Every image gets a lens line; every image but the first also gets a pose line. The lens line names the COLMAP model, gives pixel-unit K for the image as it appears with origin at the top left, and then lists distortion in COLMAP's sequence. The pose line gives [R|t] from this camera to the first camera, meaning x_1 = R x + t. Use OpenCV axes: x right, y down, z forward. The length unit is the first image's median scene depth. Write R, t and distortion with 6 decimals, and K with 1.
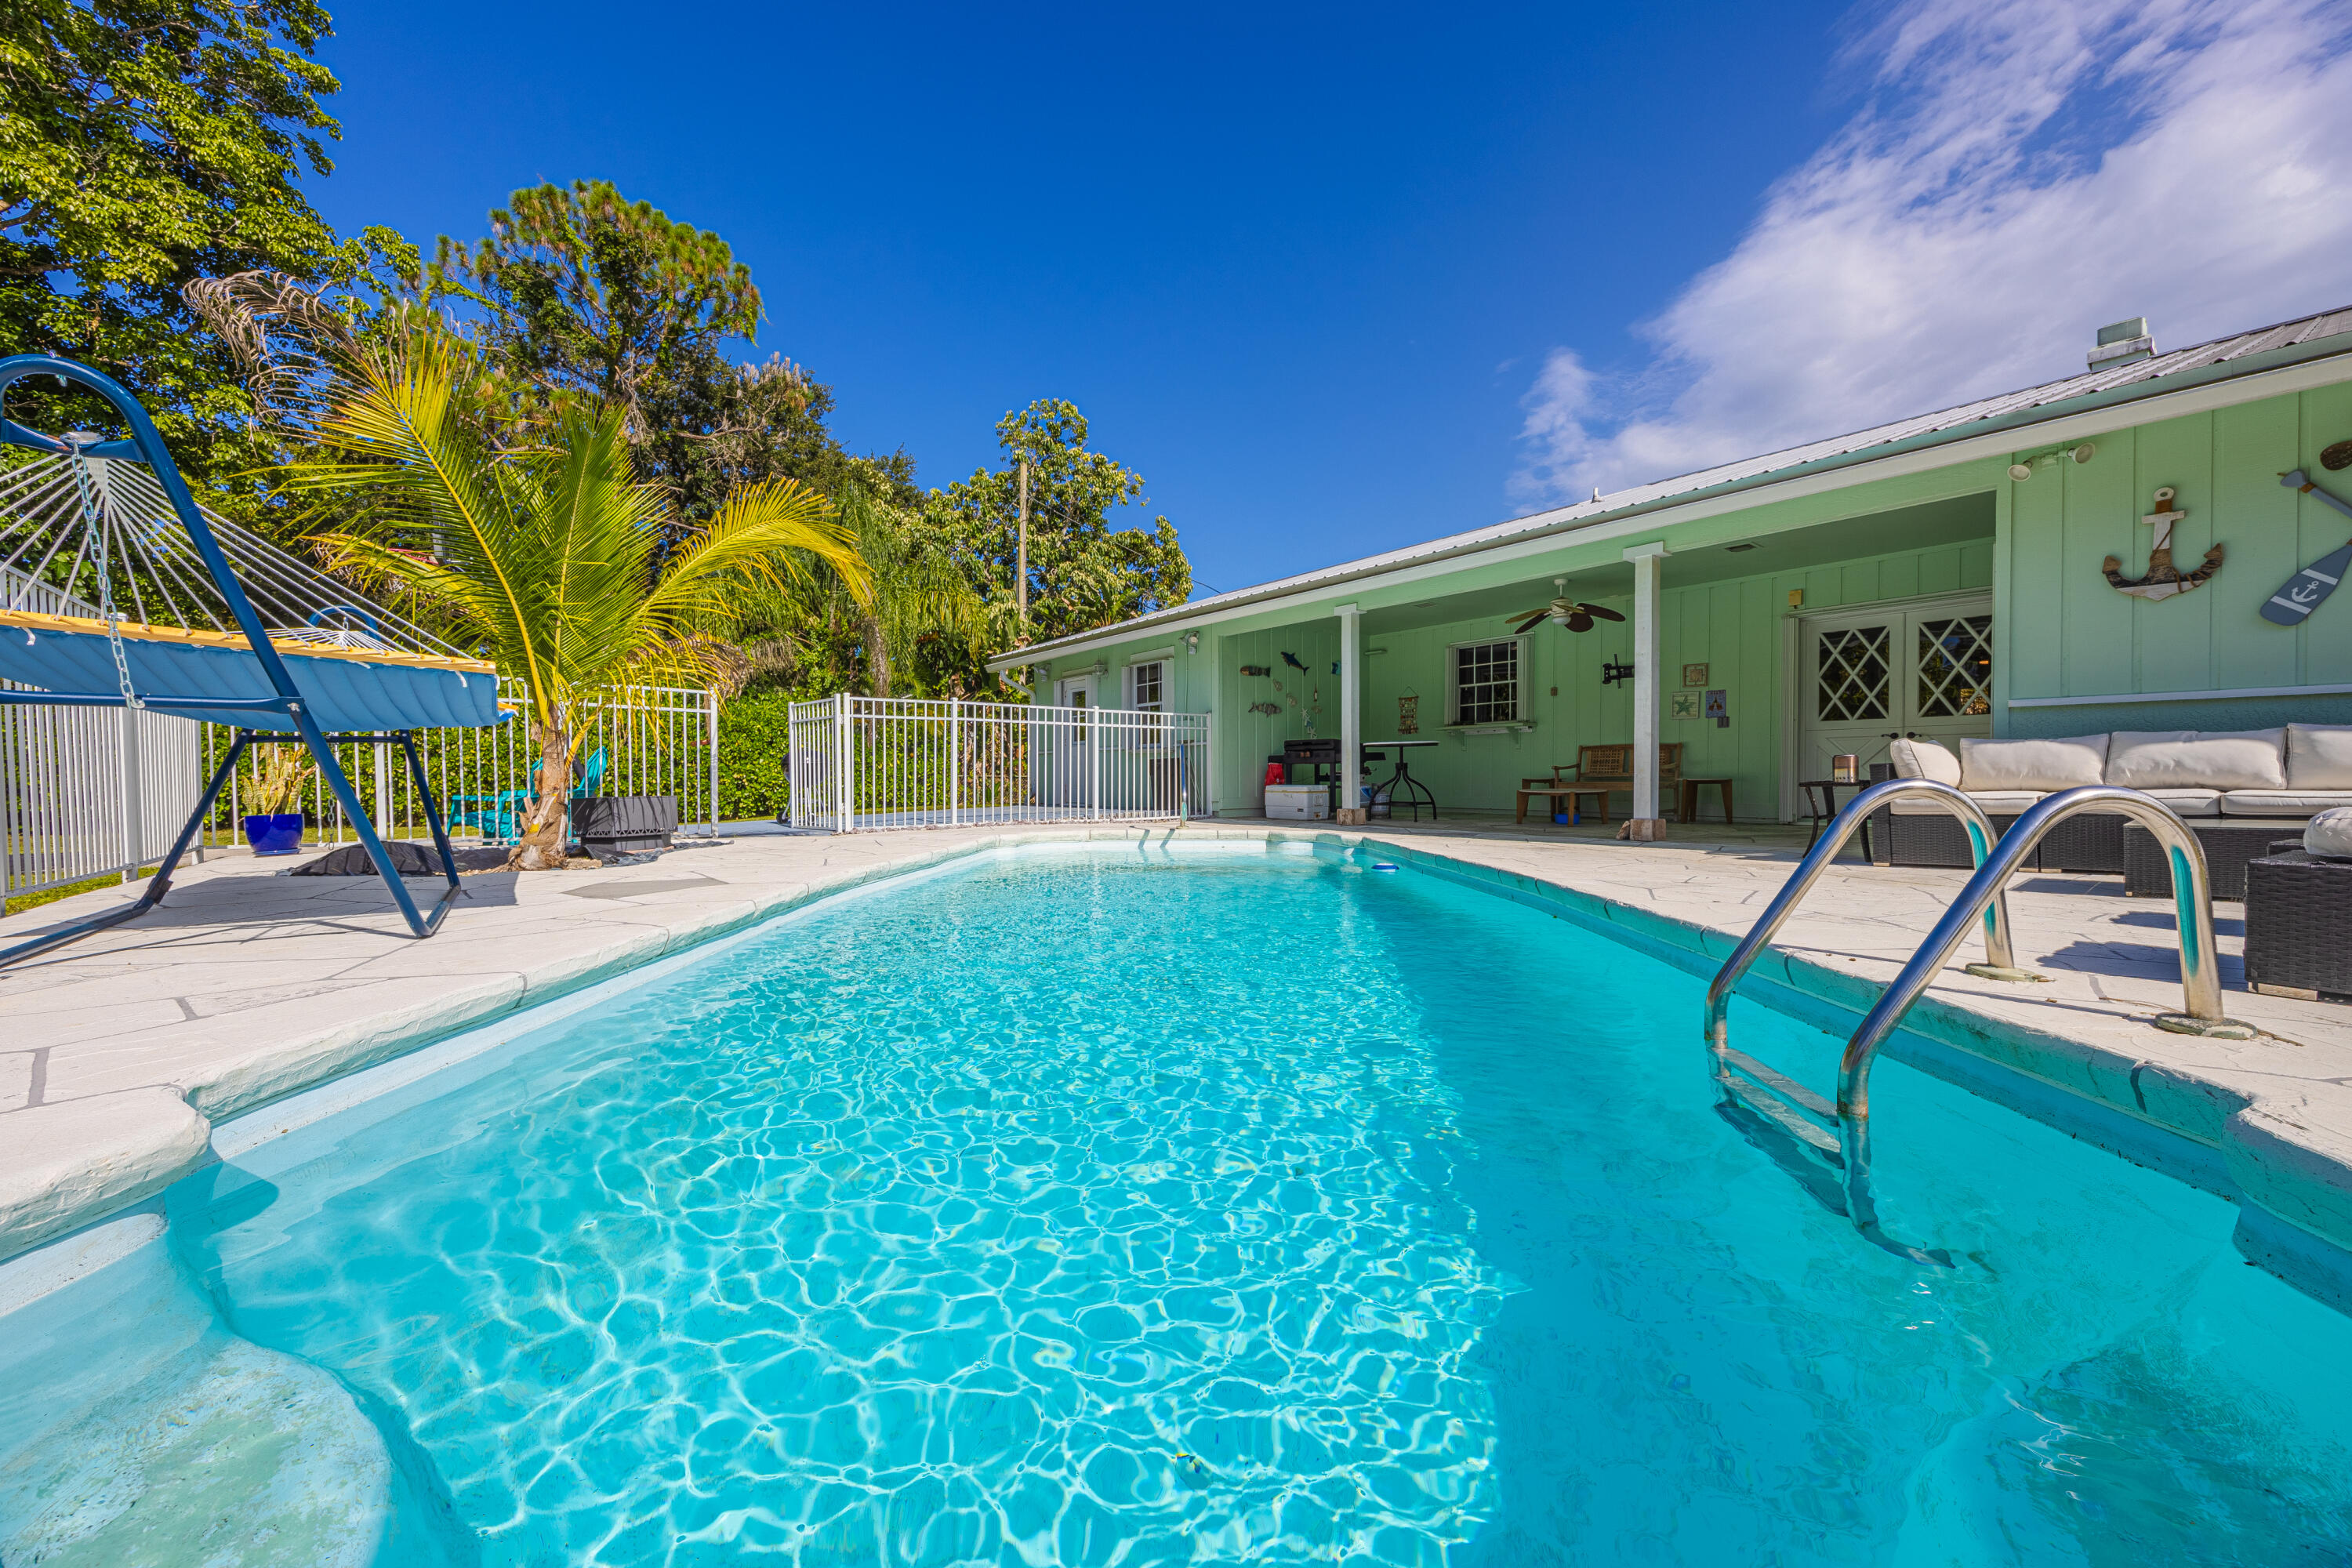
lens RADIAL K [[896.0, 0, 1171.1], [0, 896.0, 782.9], [0, 0, 1]] dist [0.000671, -0.001006]
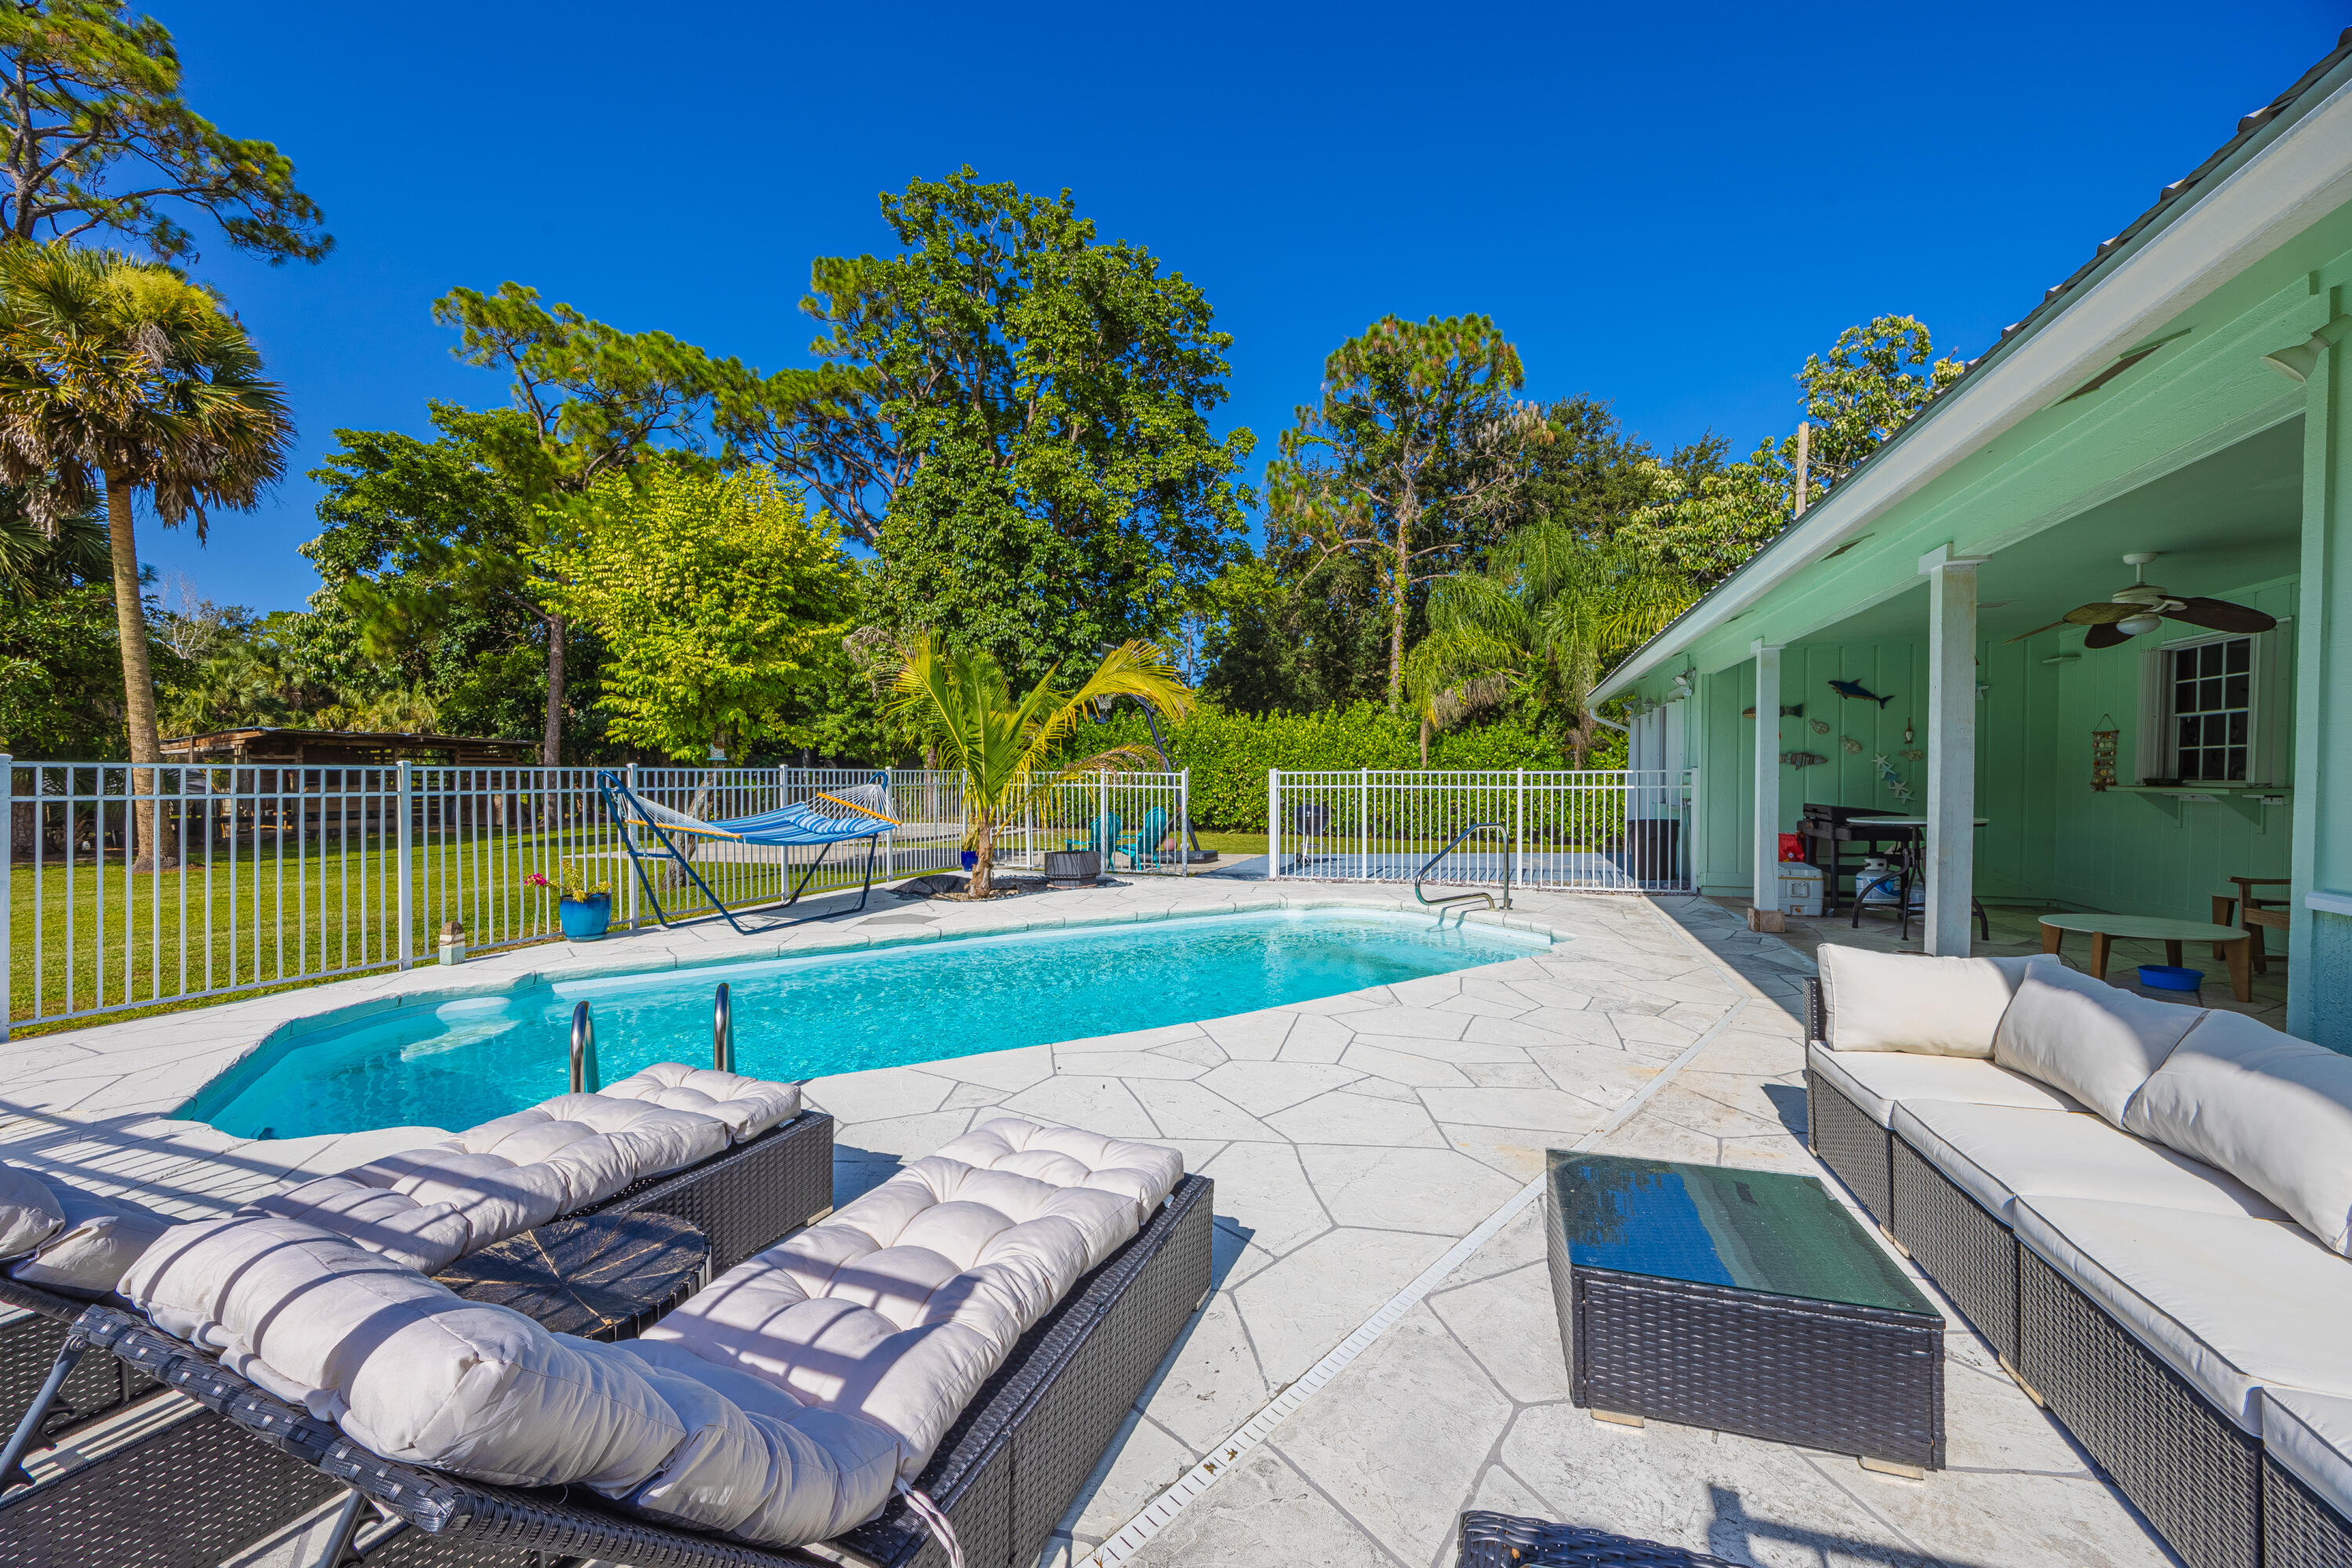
lens RADIAL K [[896.0, 0, 1165.3], [0, 896.0, 785.0], [0, 0, 1]] dist [0.000671, -0.001006]
pose [[0.534007, 0.011940, -0.845396, 0.461693], [-0.002922, 0.999920, 0.012276, -0.068163], [0.845475, -0.004085, 0.533999, 0.141634]]
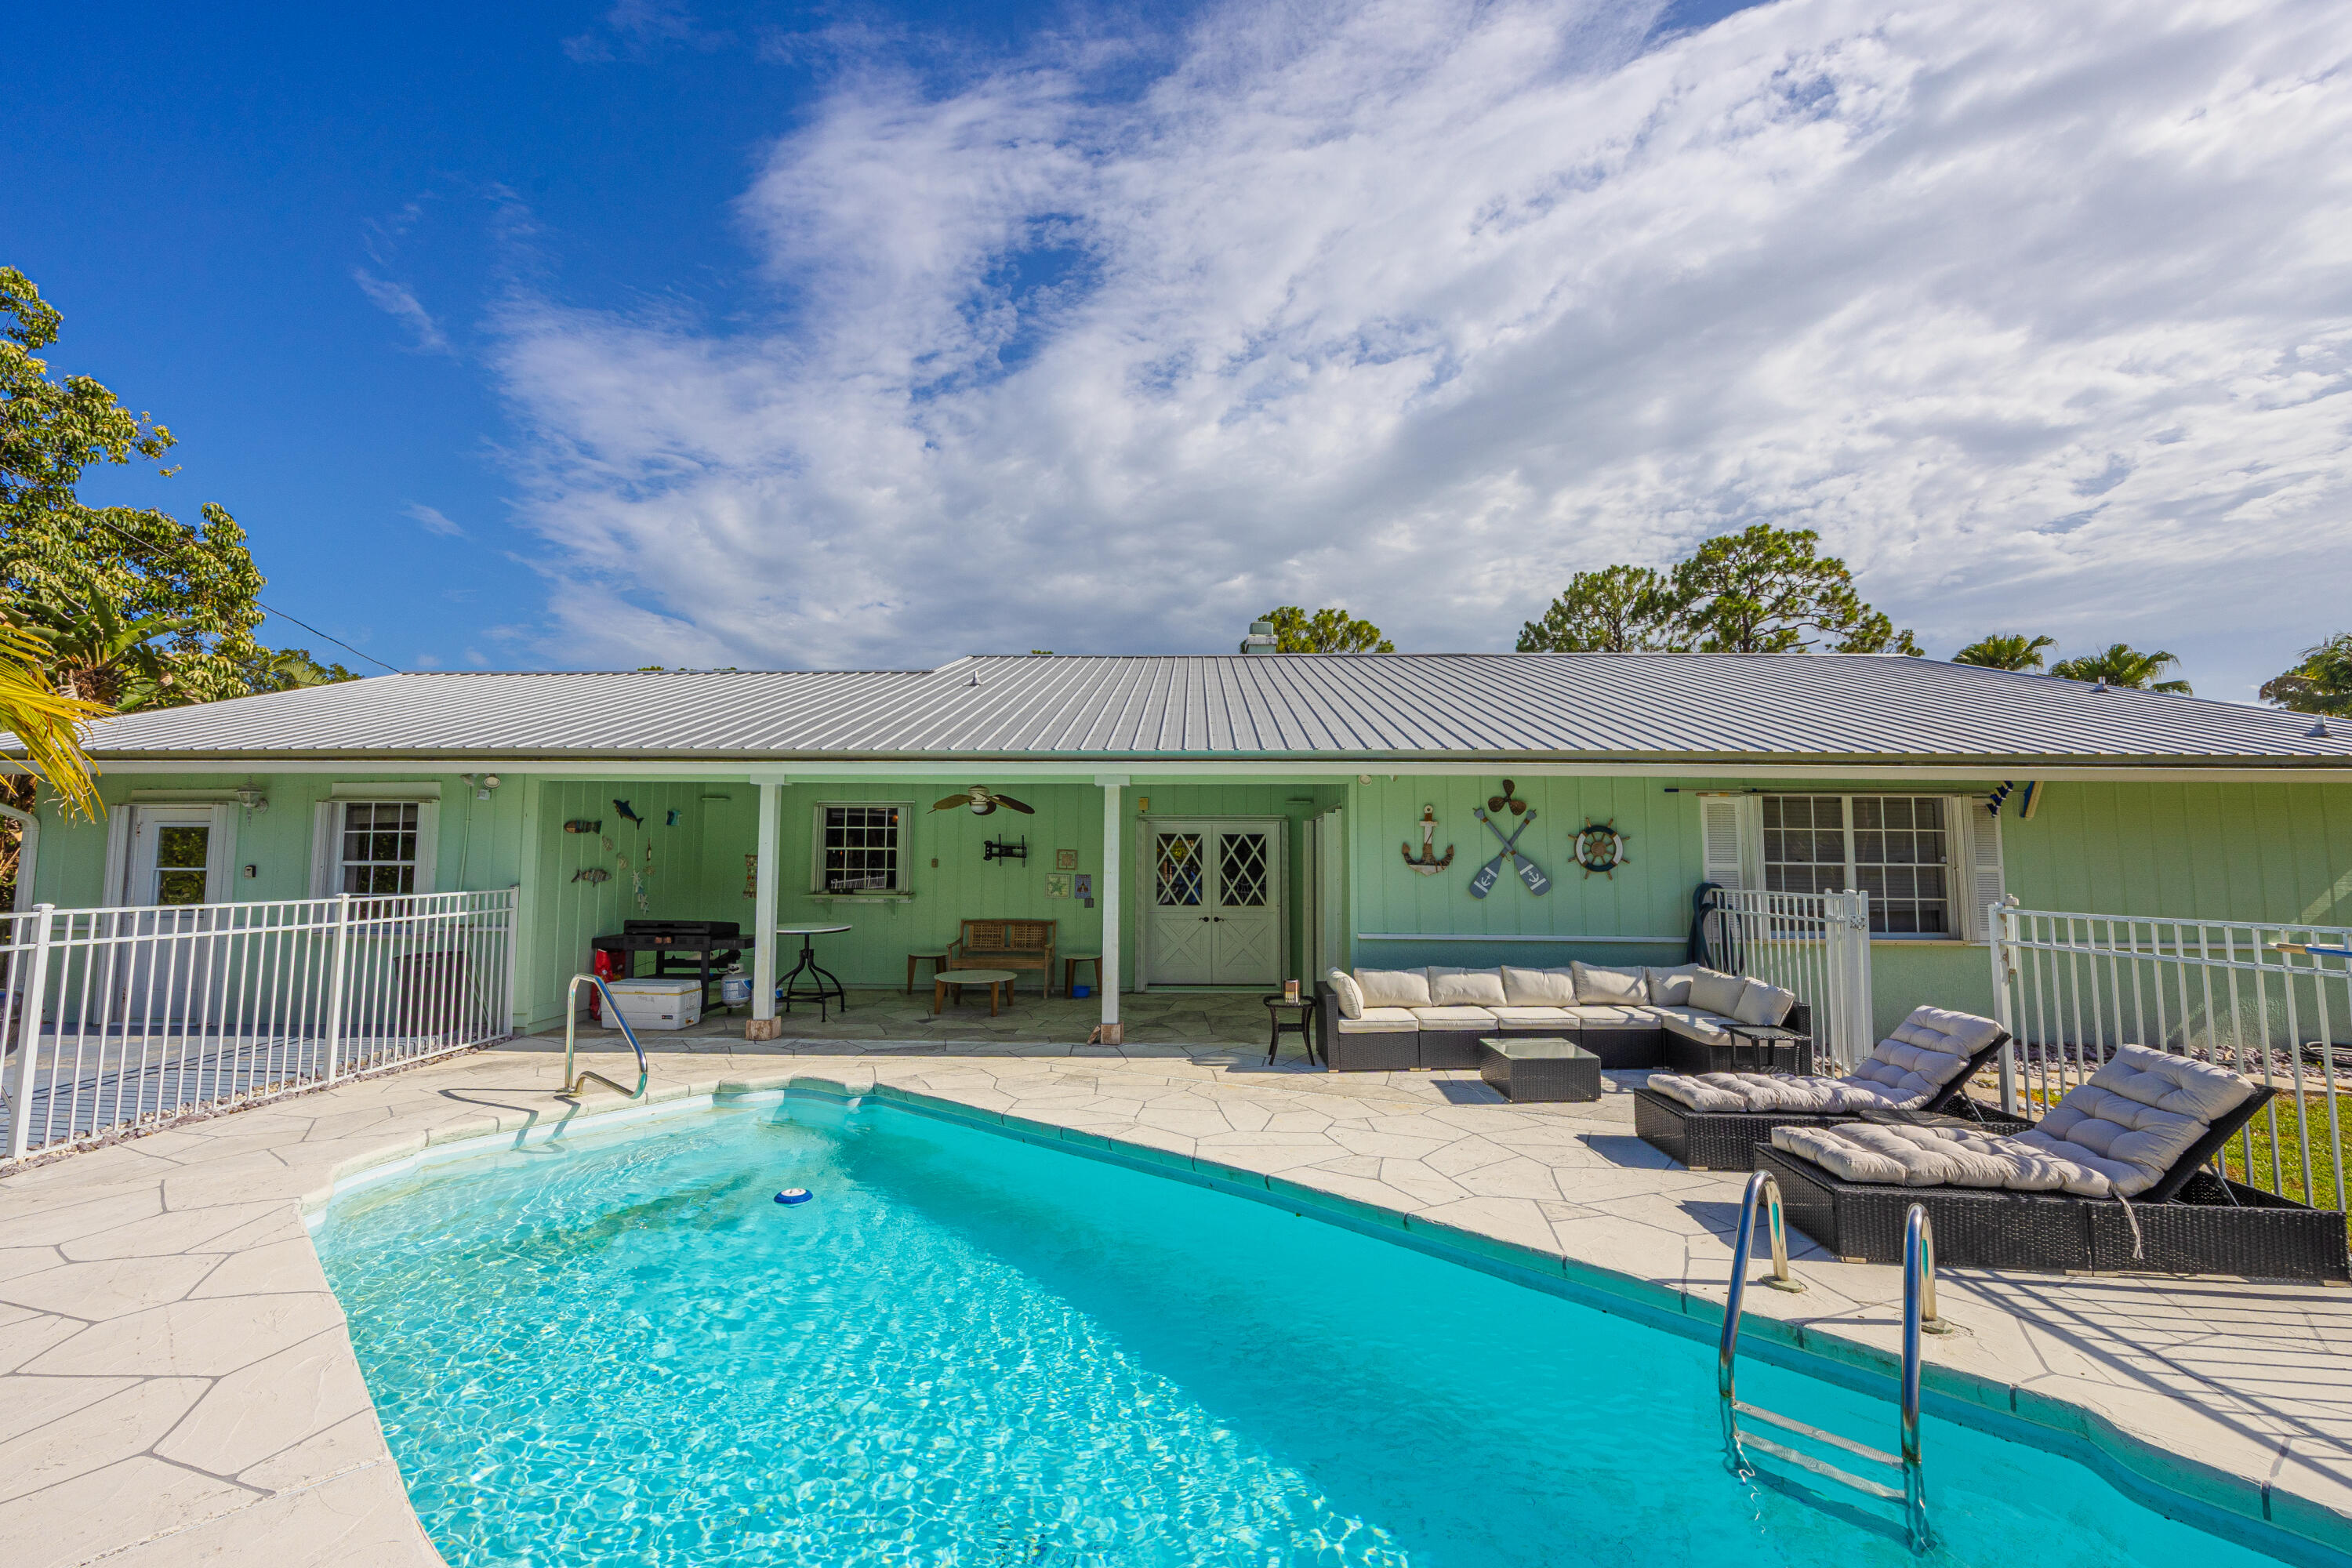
lens RADIAL K [[933.4, 0, 1163.9], [0, 933.4, 790.6], [0, 0, 1]] dist [0.002237, -0.000976]
pose [[0.634478, 0.059038, 0.770683, -0.197764], [-0.001118, 0.997148, -0.075466, -0.094977], [-0.772940, 0.047019, 0.632734, 0.127668]]
